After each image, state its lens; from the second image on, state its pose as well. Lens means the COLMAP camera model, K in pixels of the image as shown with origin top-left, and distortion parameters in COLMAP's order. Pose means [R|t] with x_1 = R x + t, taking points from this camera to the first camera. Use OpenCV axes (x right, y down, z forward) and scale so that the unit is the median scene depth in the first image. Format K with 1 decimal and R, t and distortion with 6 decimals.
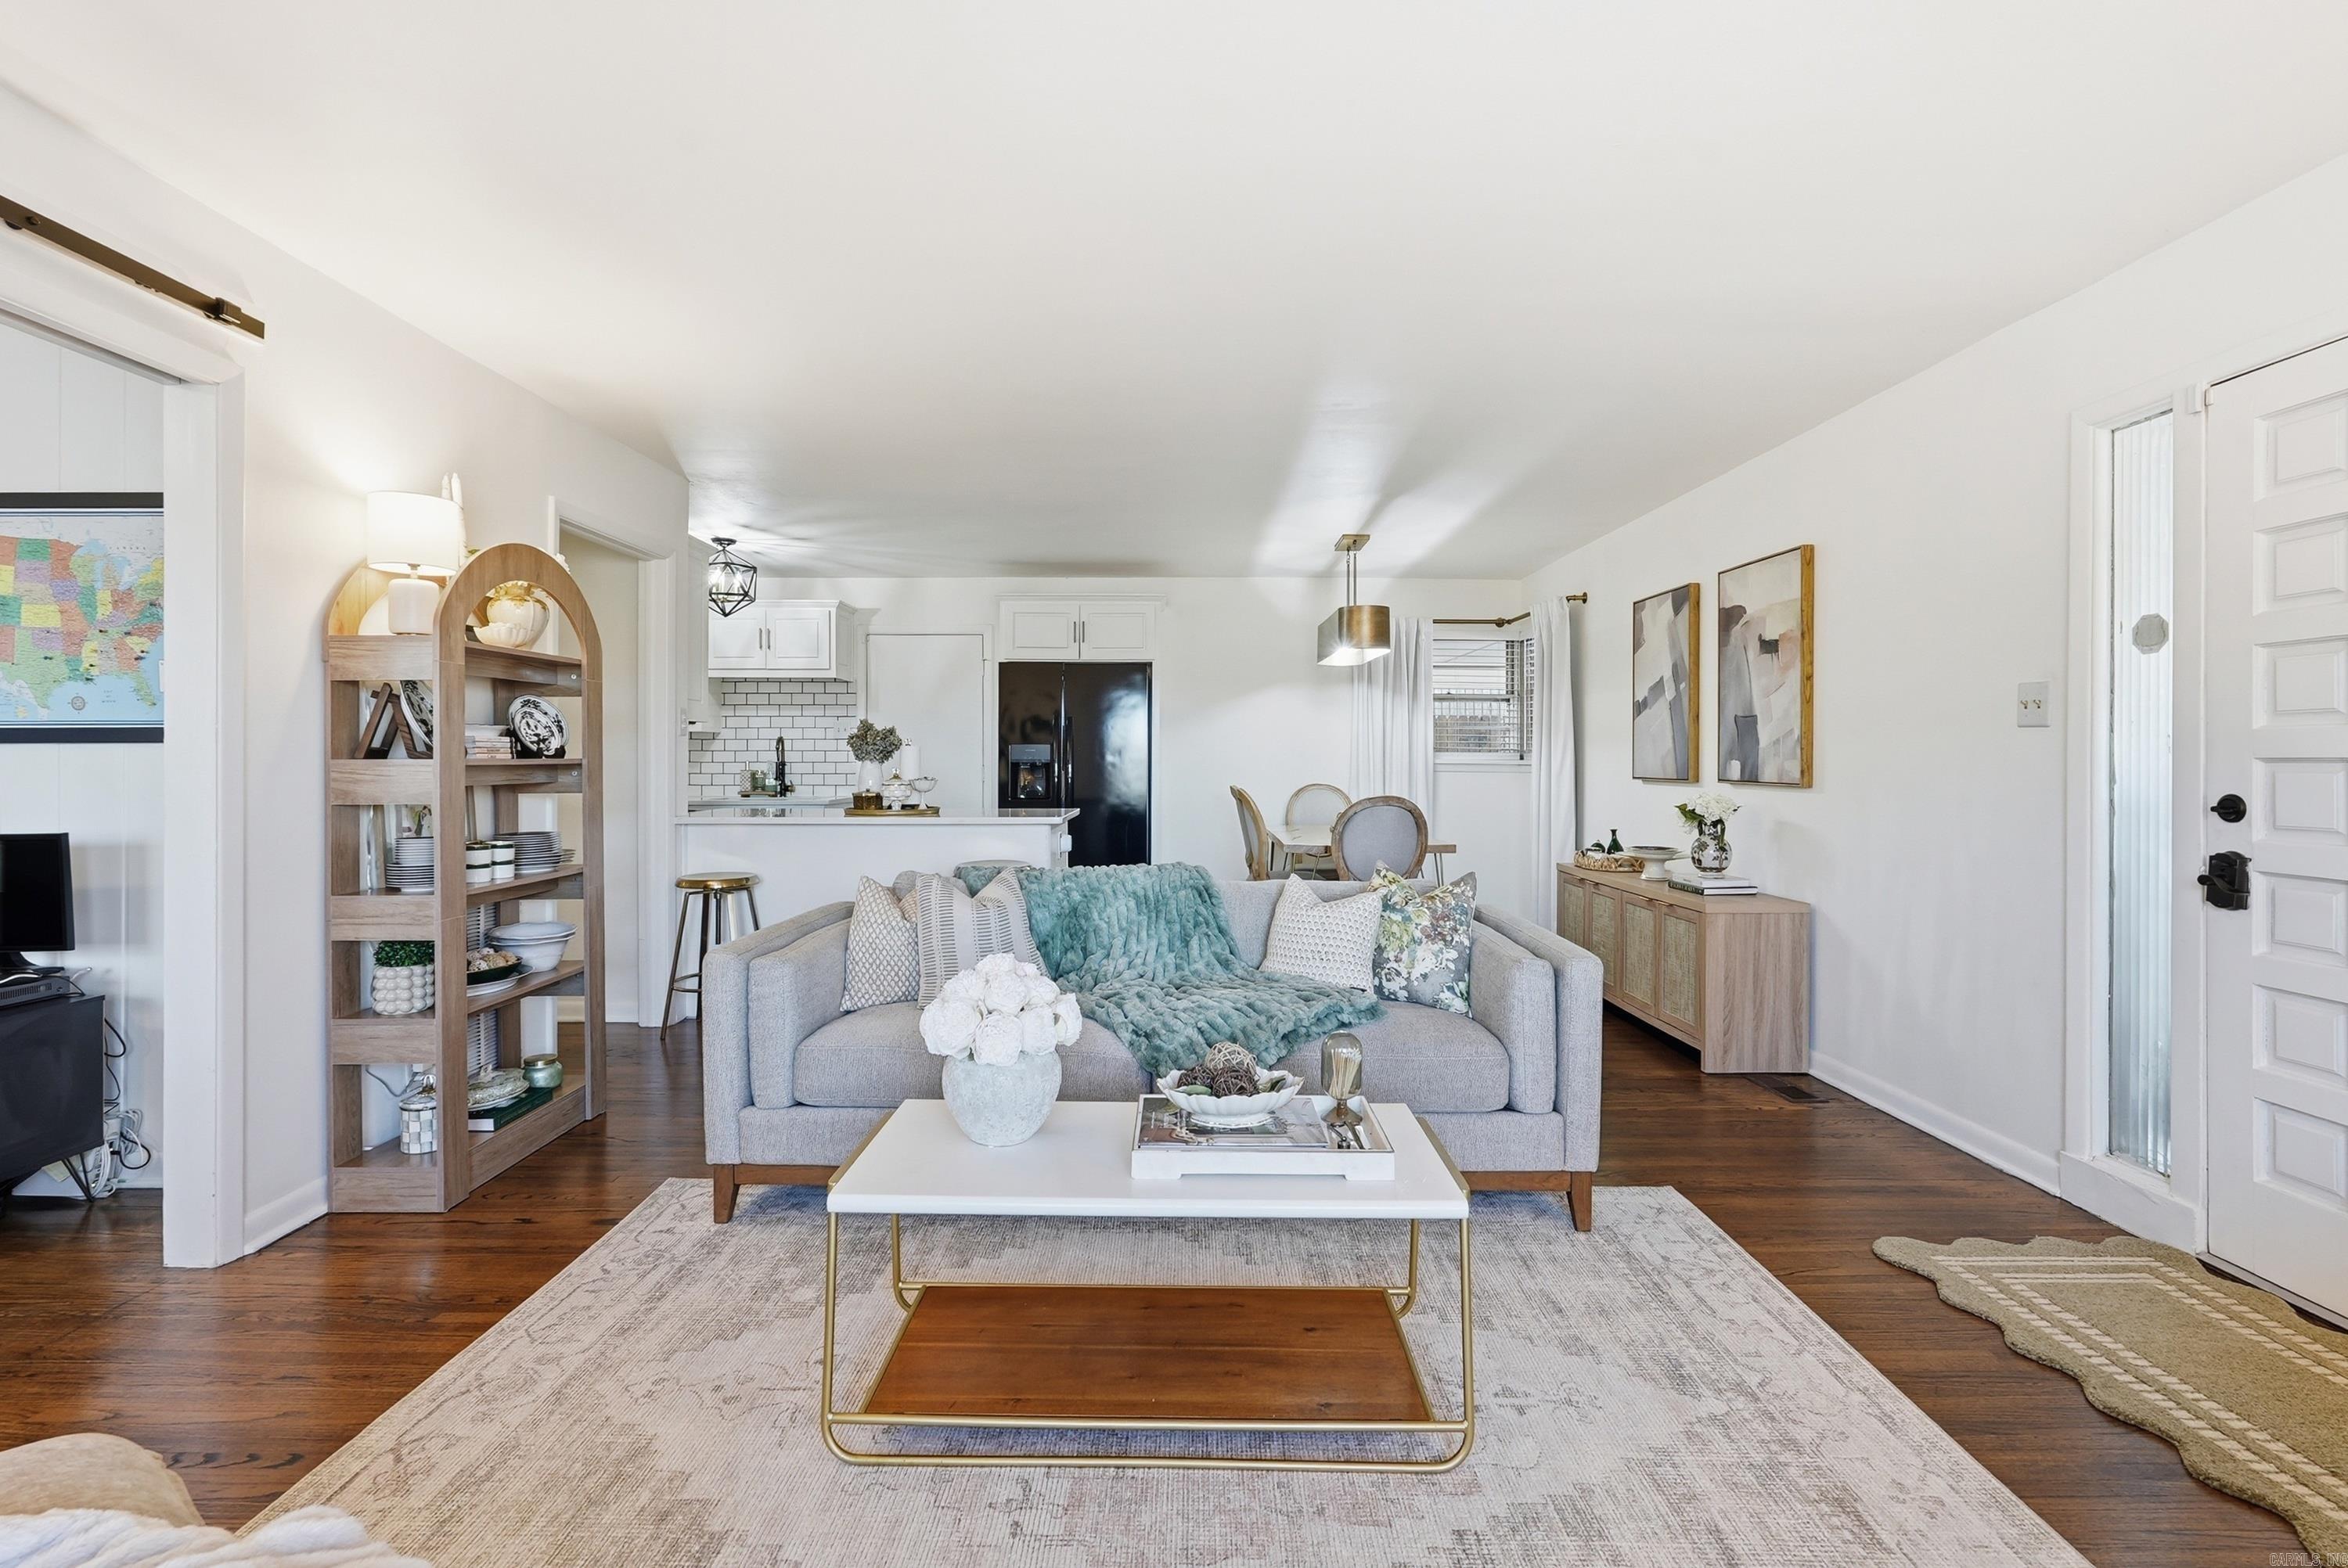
lens RADIAL K [[1084.6, 0, 1171.2], [0, 1084.6, 762.9], [0, 0, 1]] dist [-0.001129, 0.000000]
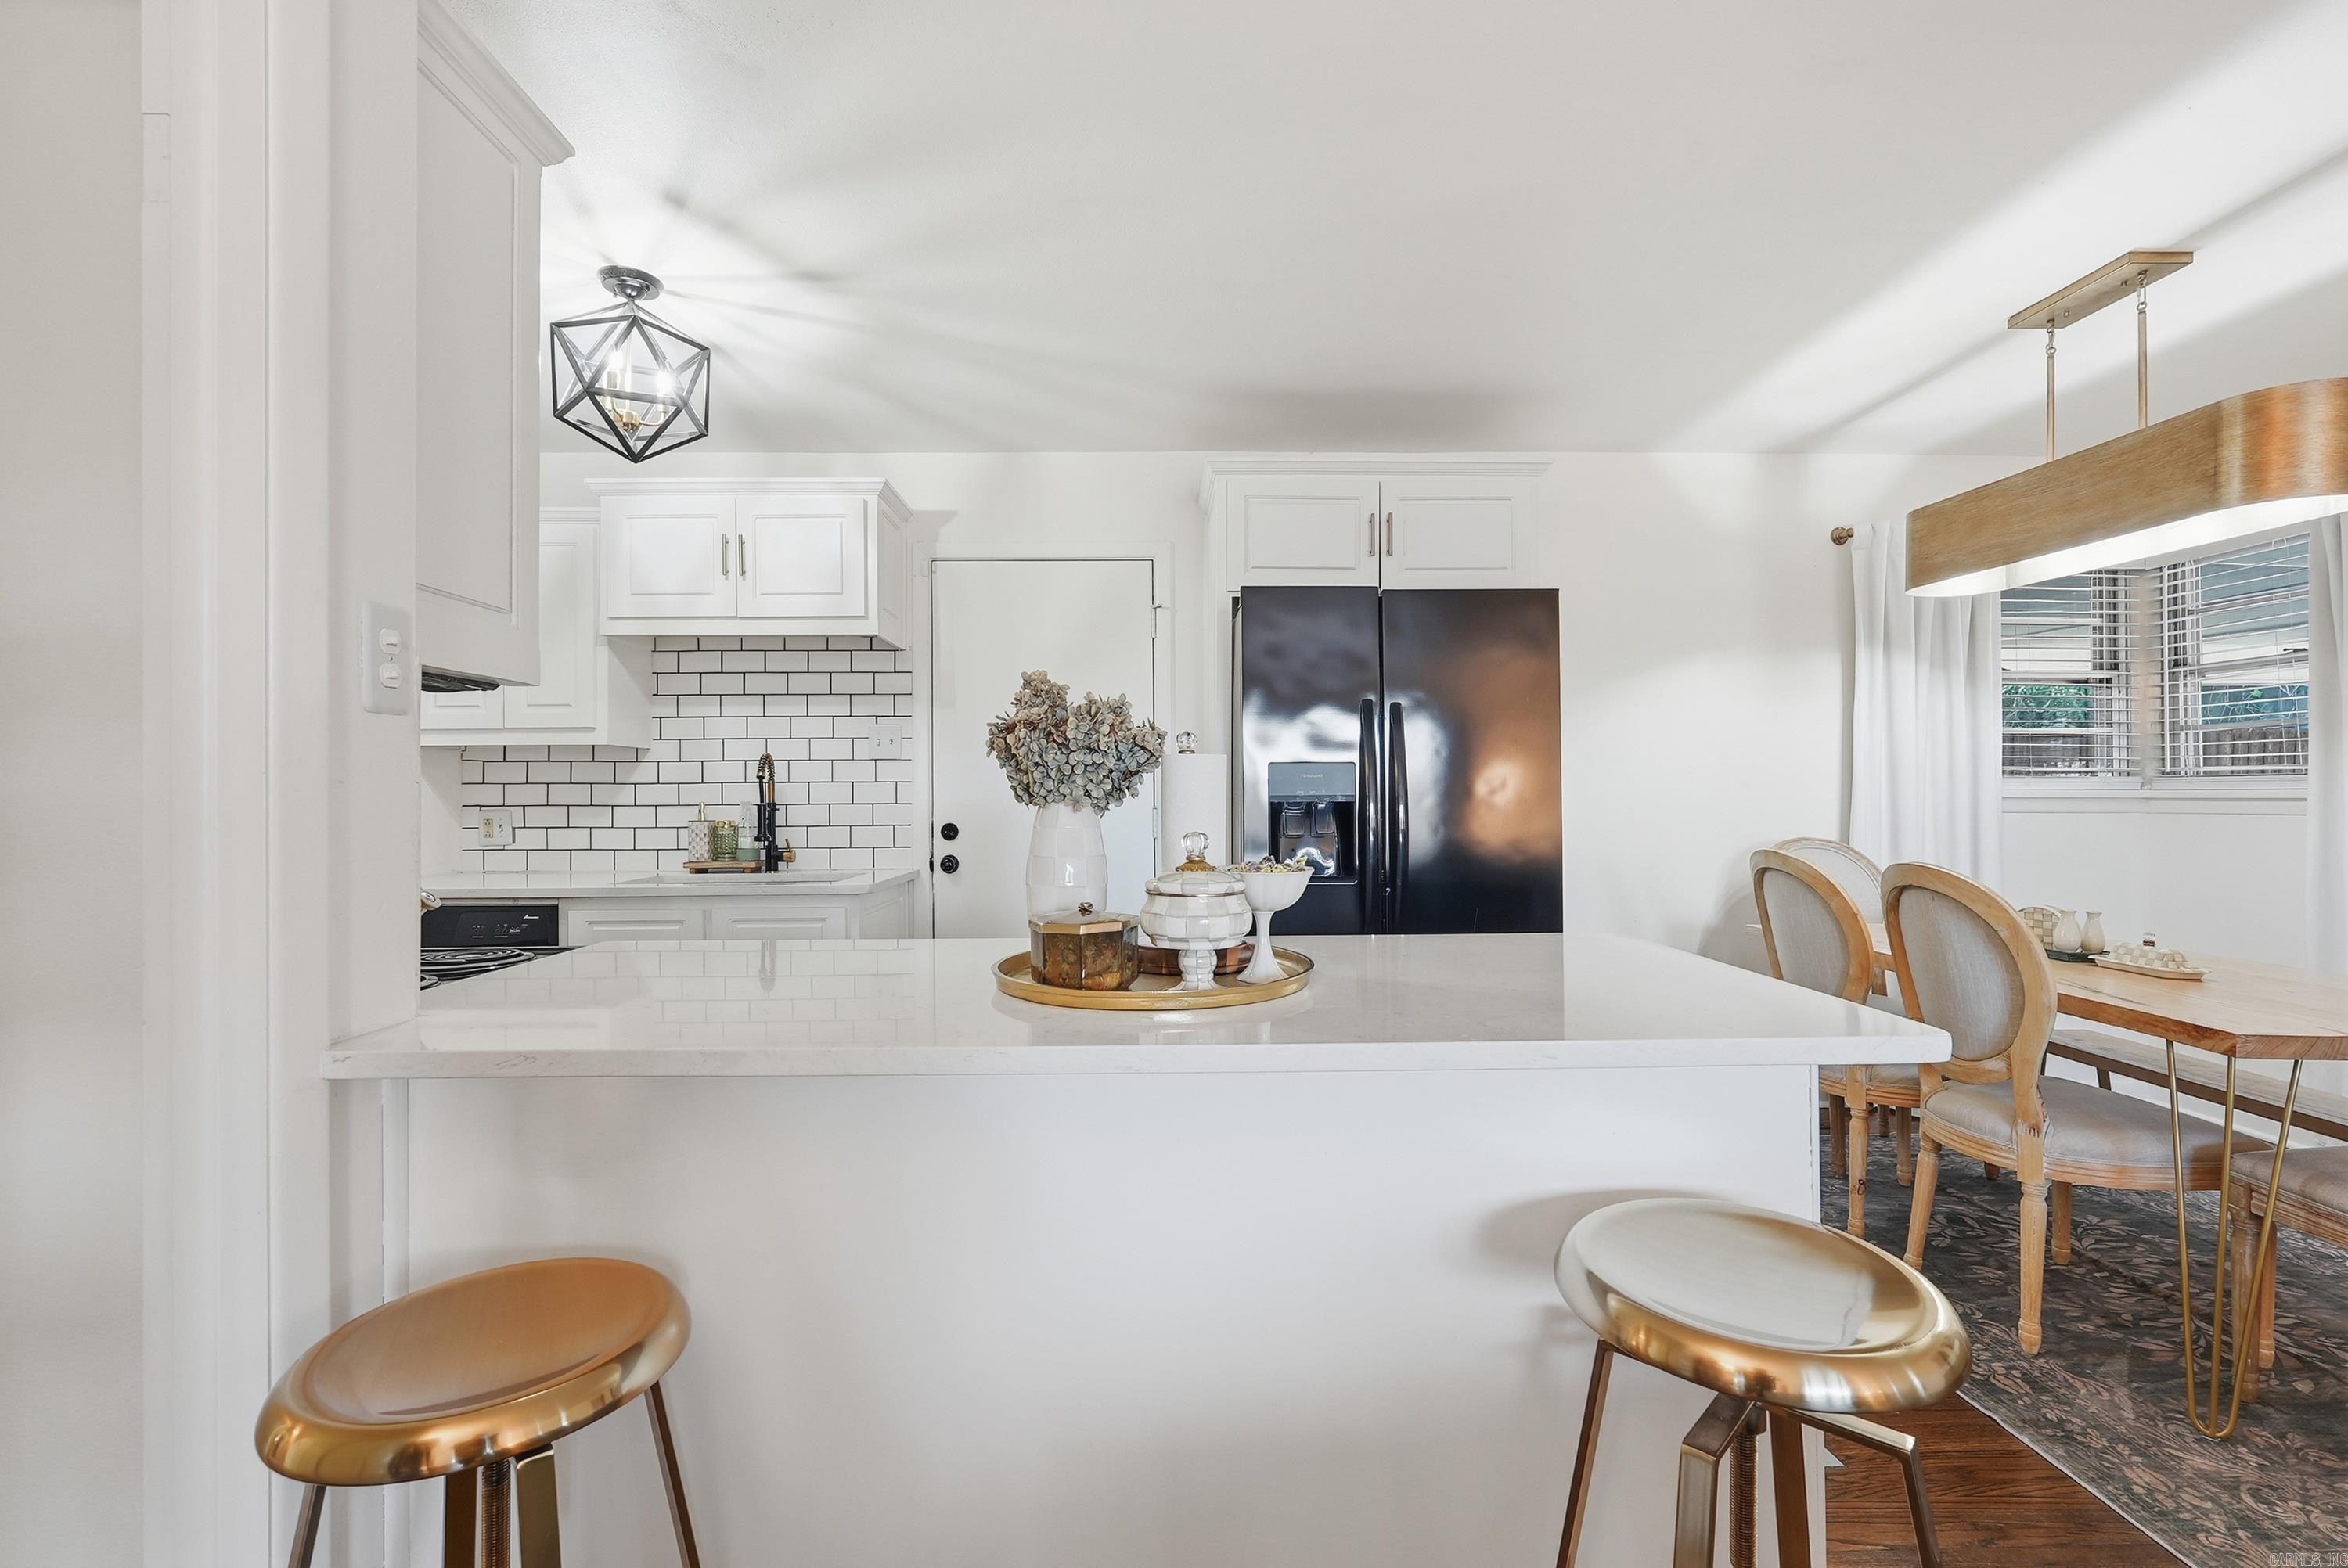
lens RADIAL K [[1057.7, 0, 1174.0], [0, 1057.7, 784.0], [0, 0, 1]] dist [-0.014808, 0.008618]
pose [[0.999657, -0.007265, 0.025173, -0.187665], [0.007584, 0.999892, -0.012626, -0.002805], [-0.025078, 0.012813, 0.999603, 0.516837]]
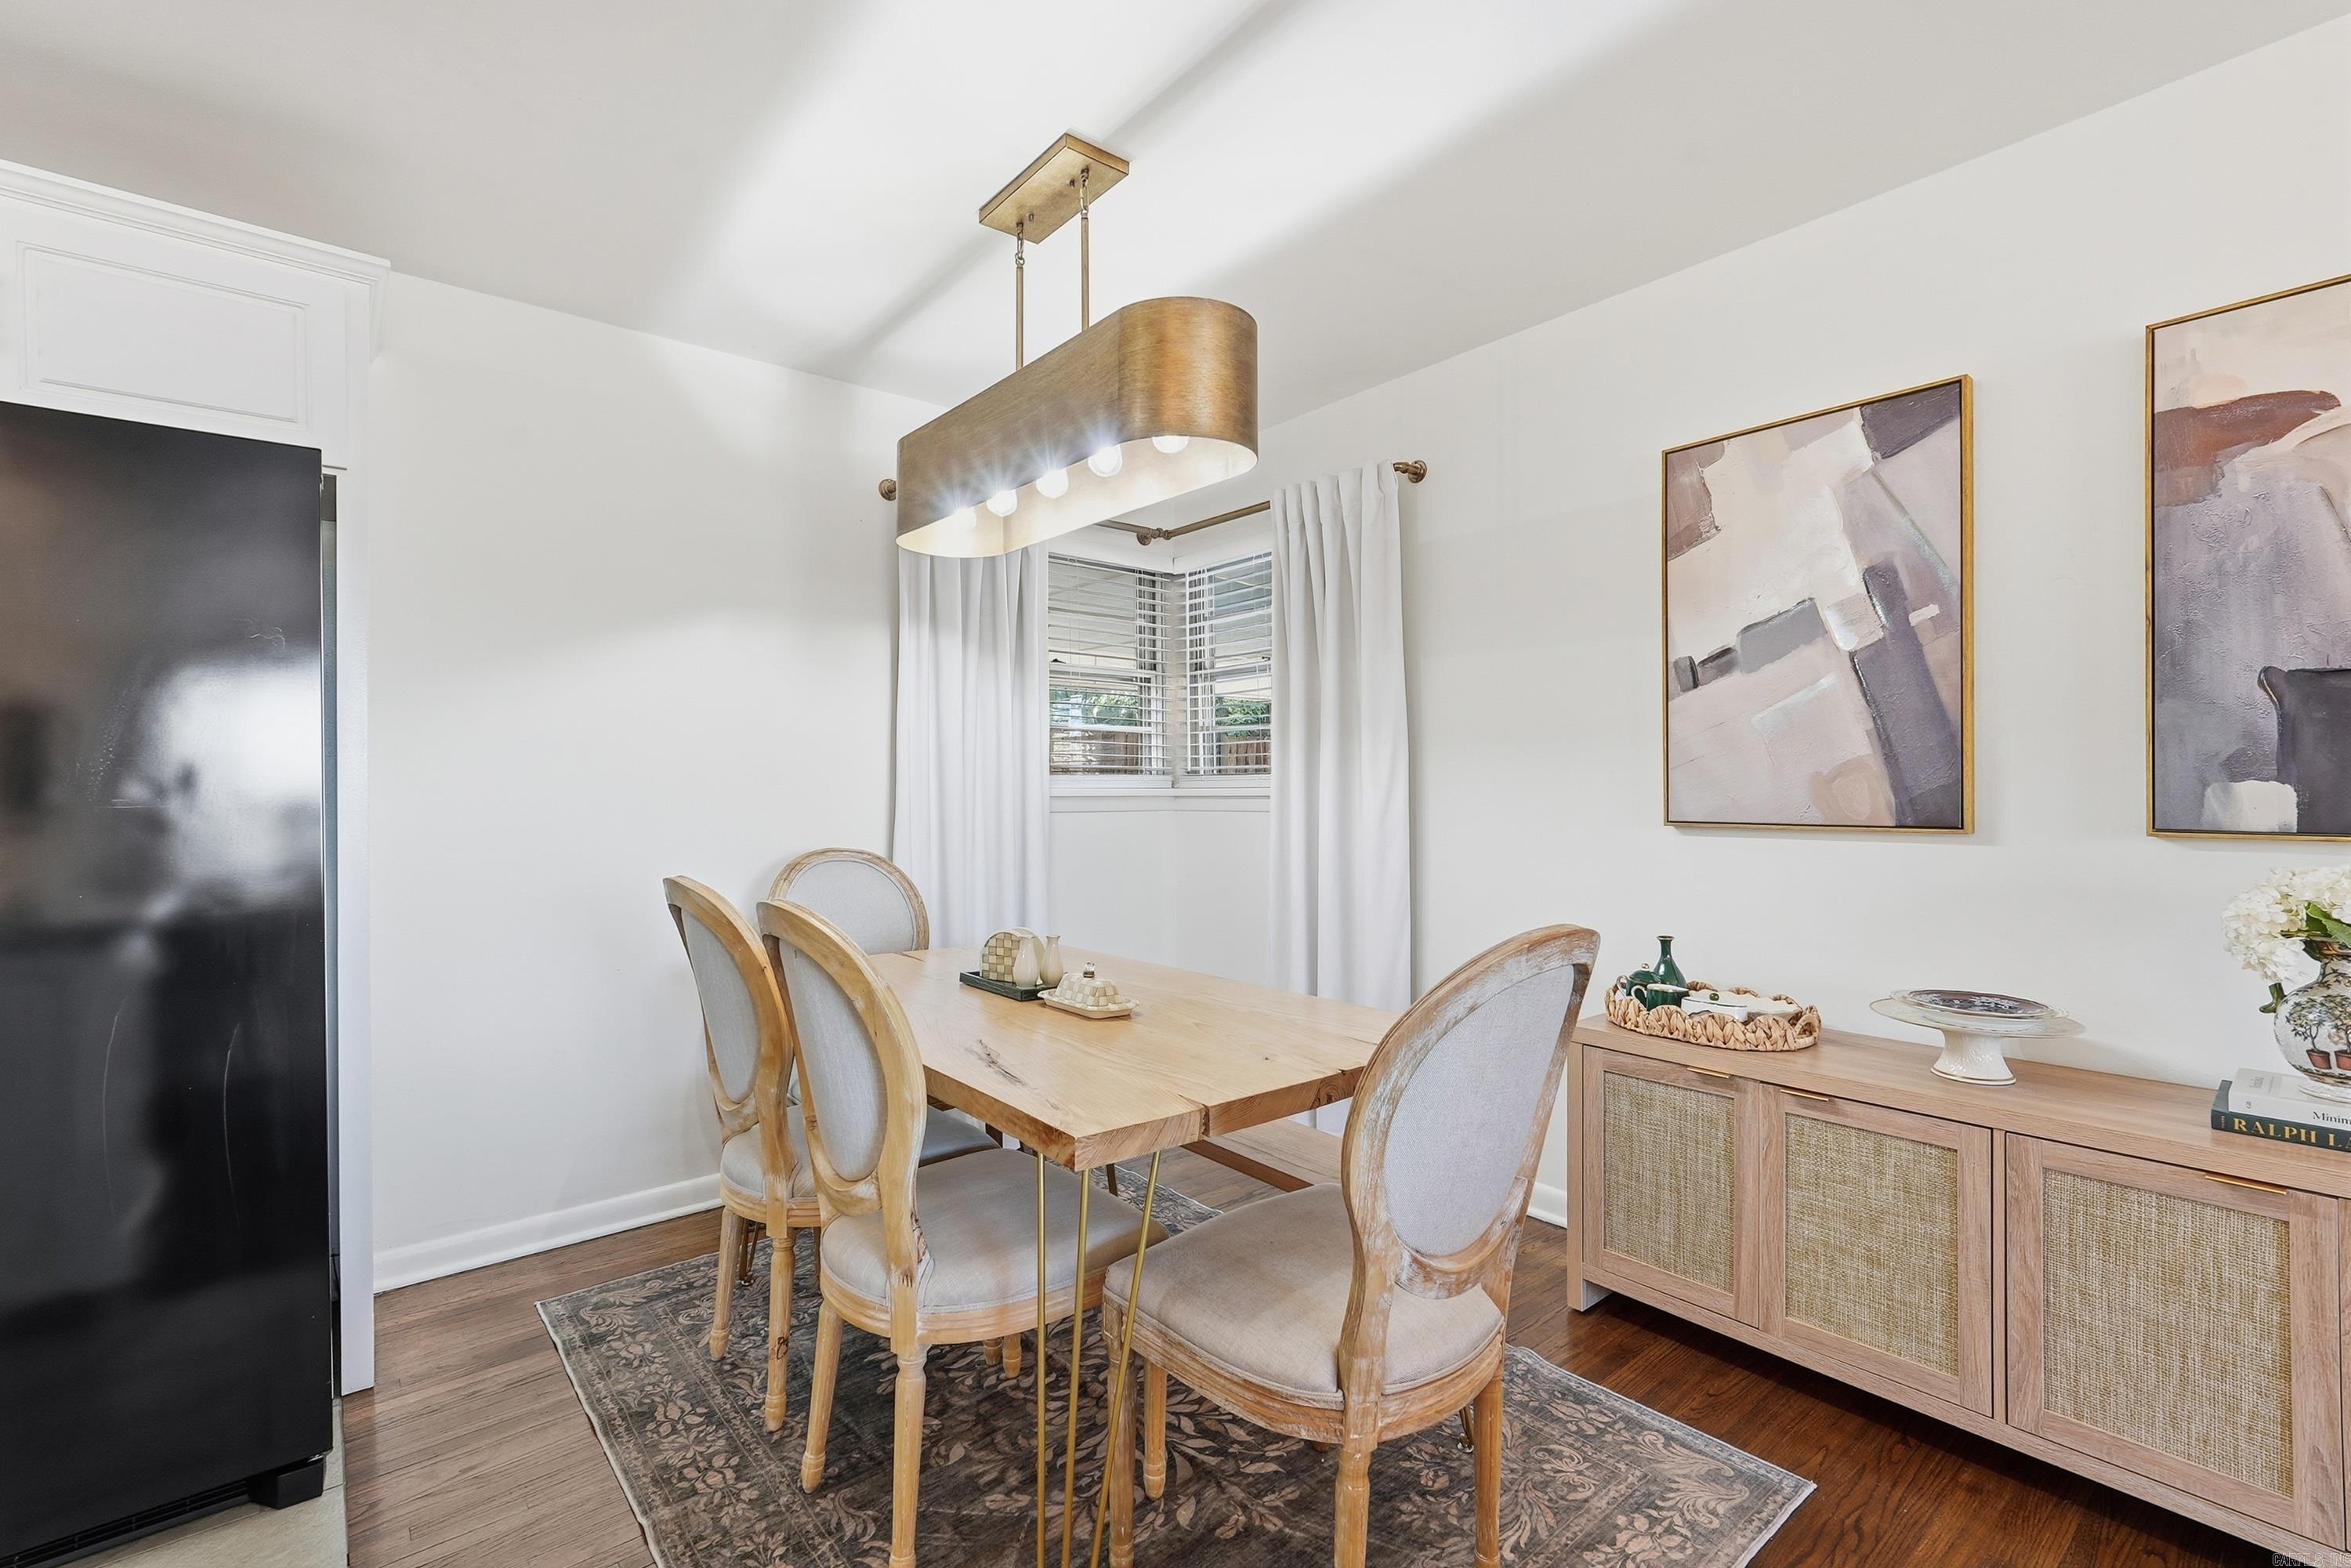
lens RADIAL K [[1041.8, 0, 1181.3], [0, 1041.8, 787.7], [0, 0, 1]] dist [0.001257, 0.000207]
pose [[0.771655, -0.010431, 0.635956, -0.021114], [0.012510, 0.999921, 0.001222, -0.003586], [-0.635918, 0.007013, 0.771725, 0.617538]]
